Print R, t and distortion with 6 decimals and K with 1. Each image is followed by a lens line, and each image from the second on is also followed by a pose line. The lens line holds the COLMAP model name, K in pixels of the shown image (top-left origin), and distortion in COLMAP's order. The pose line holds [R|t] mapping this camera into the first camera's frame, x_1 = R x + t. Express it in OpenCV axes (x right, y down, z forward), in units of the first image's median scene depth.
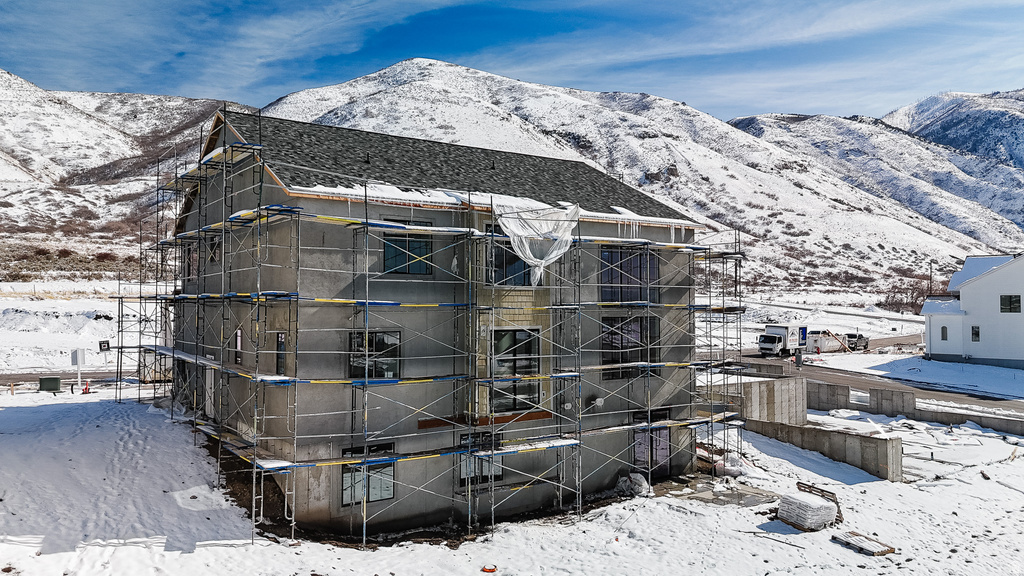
lens RADIAL K [[760.8, 0, 512.6], [0, 760.8, 285.8], [0, 0, 1]] dist [0.027064, -0.016644]
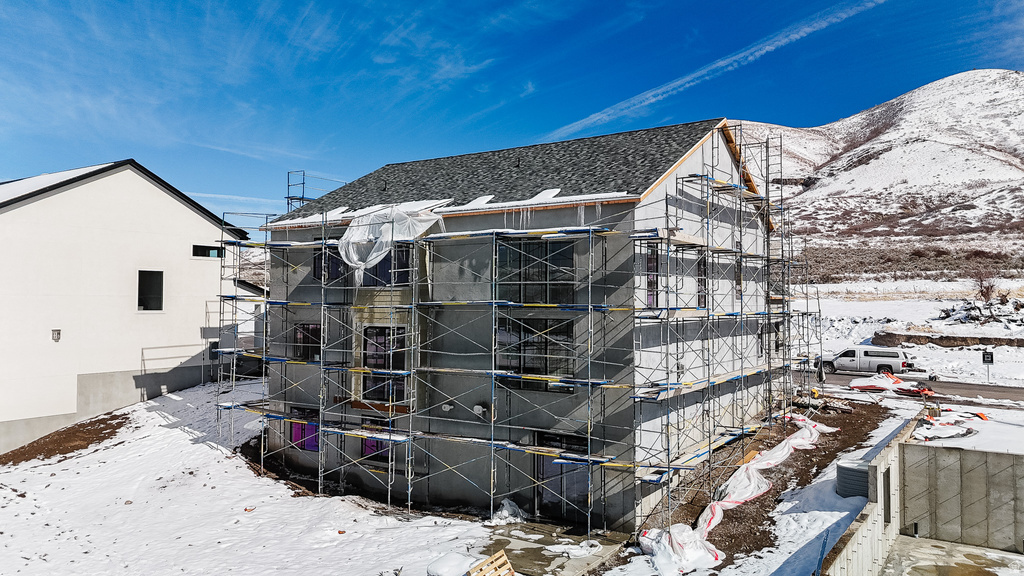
lens RADIAL K [[760.8, 0, 512.7], [0, 760.8, 291.7], [0, 0, 1]] dist [0.027064, -0.016644]
pose [[0.366961, -0.010238, -0.930180, 0.904173], [0.017960, 0.999831, -0.003919, 0.012610], [0.930063, -0.015267, 0.367083, 0.648801]]
